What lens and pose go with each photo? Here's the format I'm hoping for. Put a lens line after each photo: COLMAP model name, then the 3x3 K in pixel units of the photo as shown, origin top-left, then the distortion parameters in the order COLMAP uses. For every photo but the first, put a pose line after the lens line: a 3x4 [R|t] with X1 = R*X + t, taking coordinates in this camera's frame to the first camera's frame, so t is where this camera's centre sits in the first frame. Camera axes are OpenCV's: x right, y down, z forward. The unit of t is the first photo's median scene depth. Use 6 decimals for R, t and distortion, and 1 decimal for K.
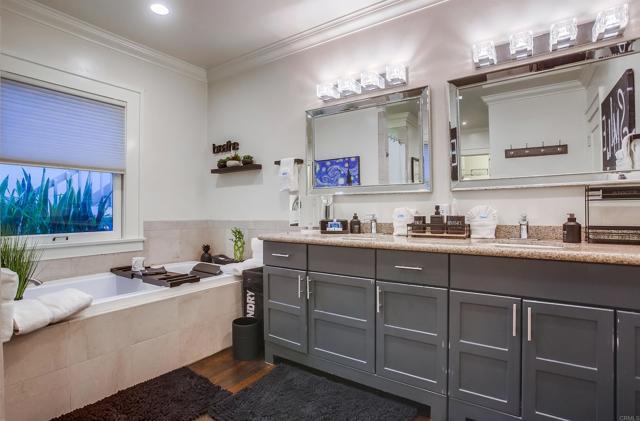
lens RADIAL K [[326.8, 0, 318.7], [0, 326.8, 208.3], [0, 0, 1]] dist [-0.051064, 0.007565]
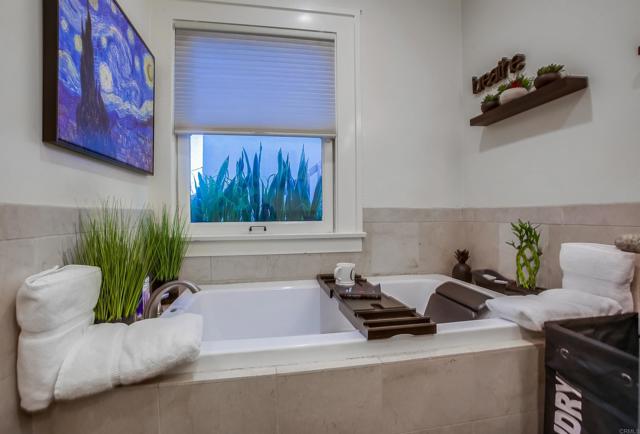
lens RADIAL K [[331.6, 0, 315.7], [0, 331.6, 213.6], [0, 0, 1]] dist [-0.045899, 0.008603]
pose [[0.709577, 0.003215, -0.704620, -0.132061], [0.008205, 0.999884, 0.012825, 0.041946], [0.704580, -0.014882, 0.709468, 0.446026]]
